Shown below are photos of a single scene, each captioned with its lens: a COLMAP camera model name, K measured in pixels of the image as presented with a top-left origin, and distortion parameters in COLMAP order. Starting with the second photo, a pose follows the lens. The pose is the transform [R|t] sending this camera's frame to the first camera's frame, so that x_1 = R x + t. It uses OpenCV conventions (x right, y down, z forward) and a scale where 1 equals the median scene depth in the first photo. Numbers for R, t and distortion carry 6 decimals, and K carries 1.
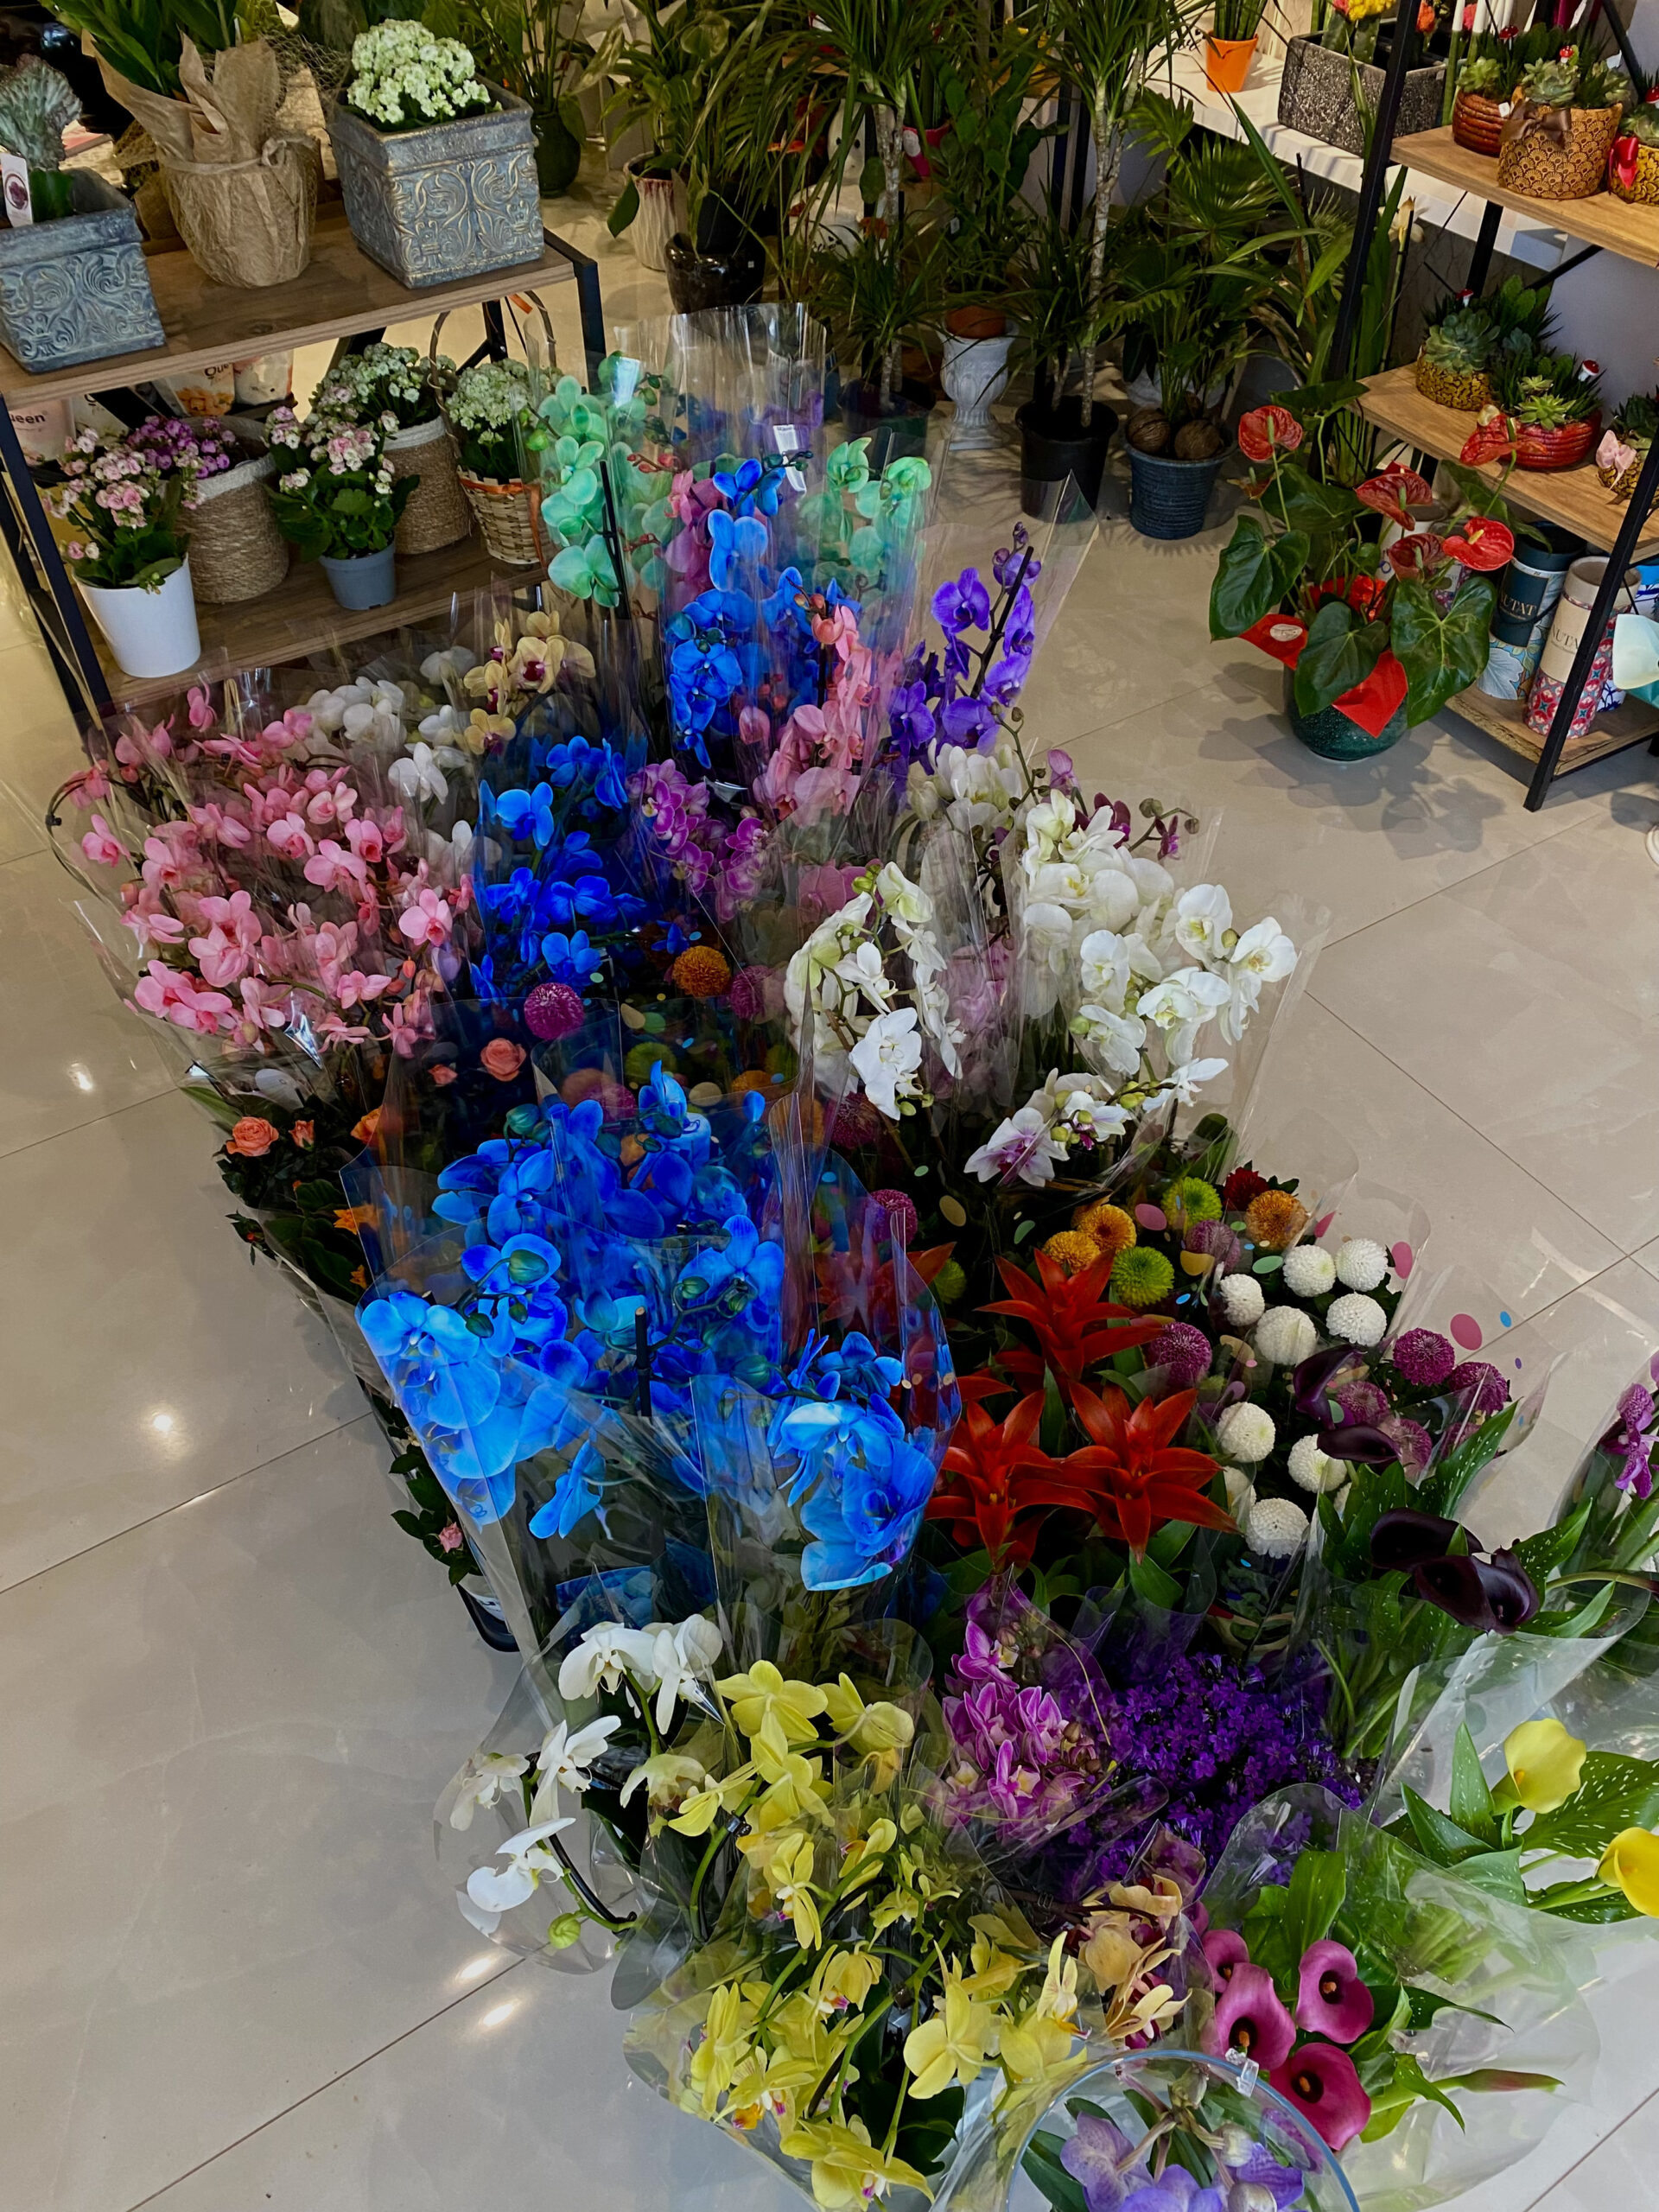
lens RADIAL K [[1675.1, 0, 844.1], [0, 1675.1, 1120.3], [0, 0, 1]] dist [0.037889, -0.034988]
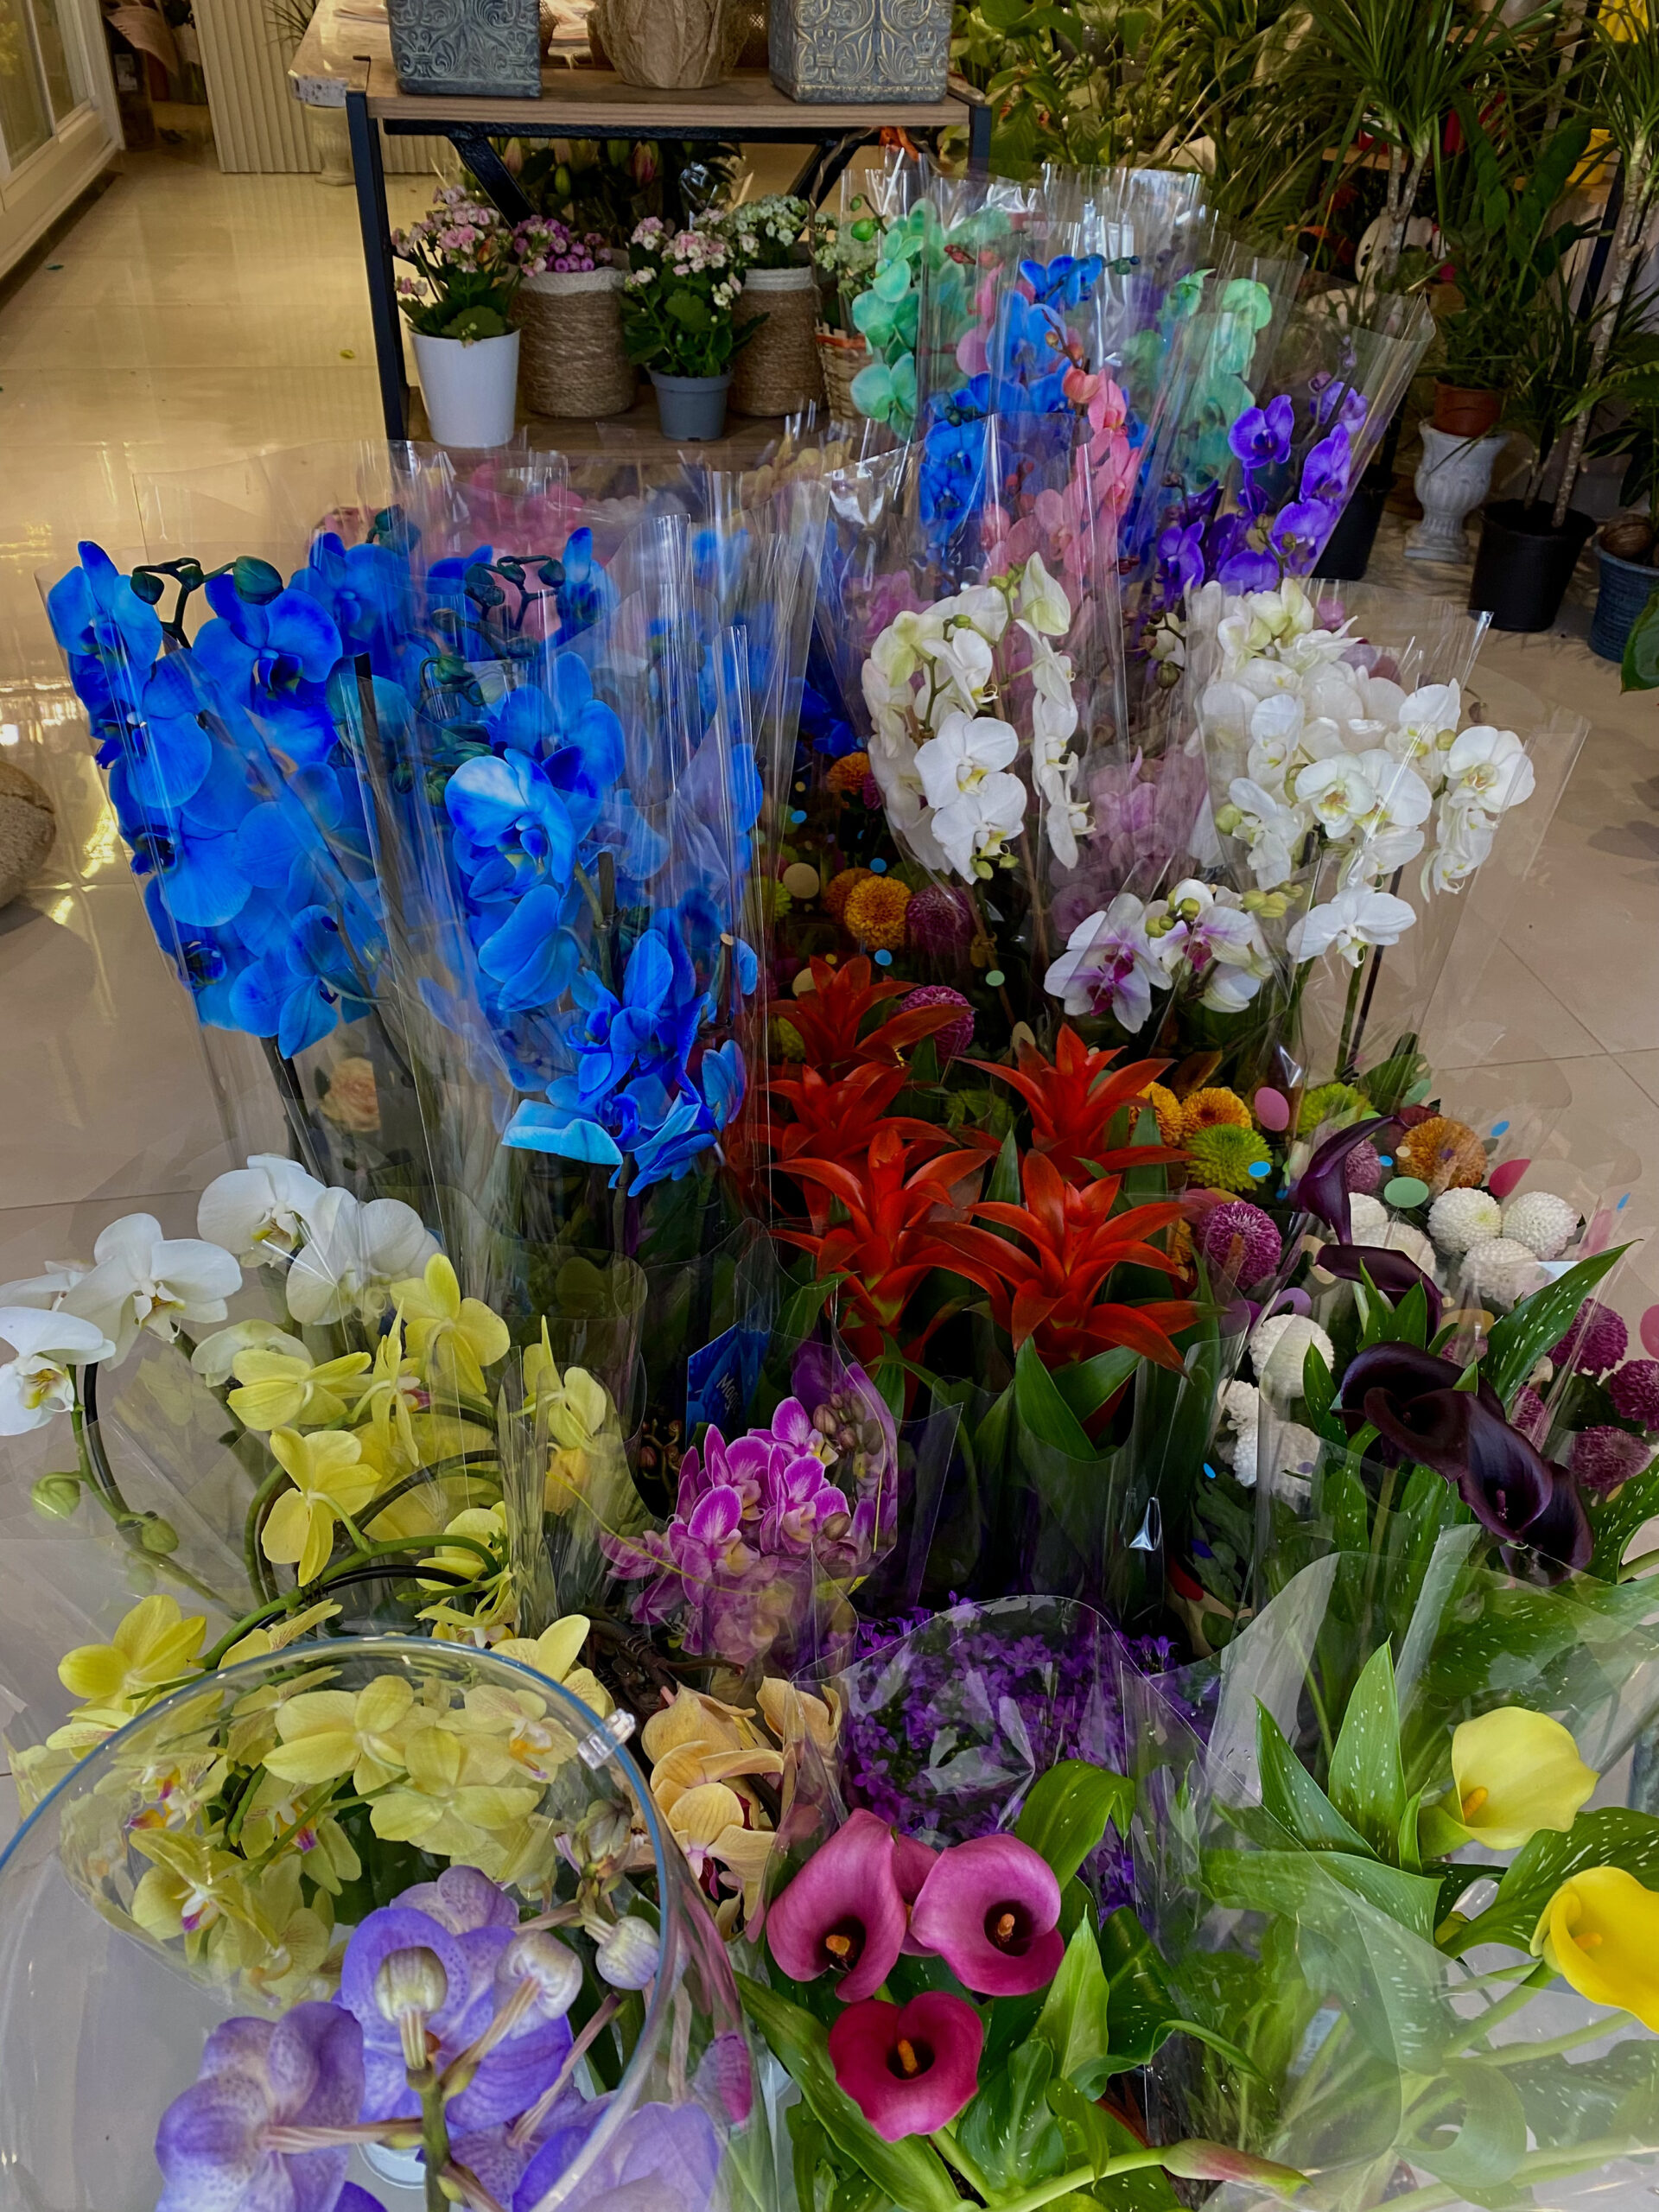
lens RADIAL K [[1675.1, 0, 832.3], [0, 1675.1, 1089.4], [0, 0, 1]] dist [0.037889, -0.034988]
pose [[0.931359, 0.246875, -0.267626, 0.162992], [-0.288573, 0.948714, -0.129102, 0.168108], [0.222029, 0.197470, 0.954835, 0.183485]]
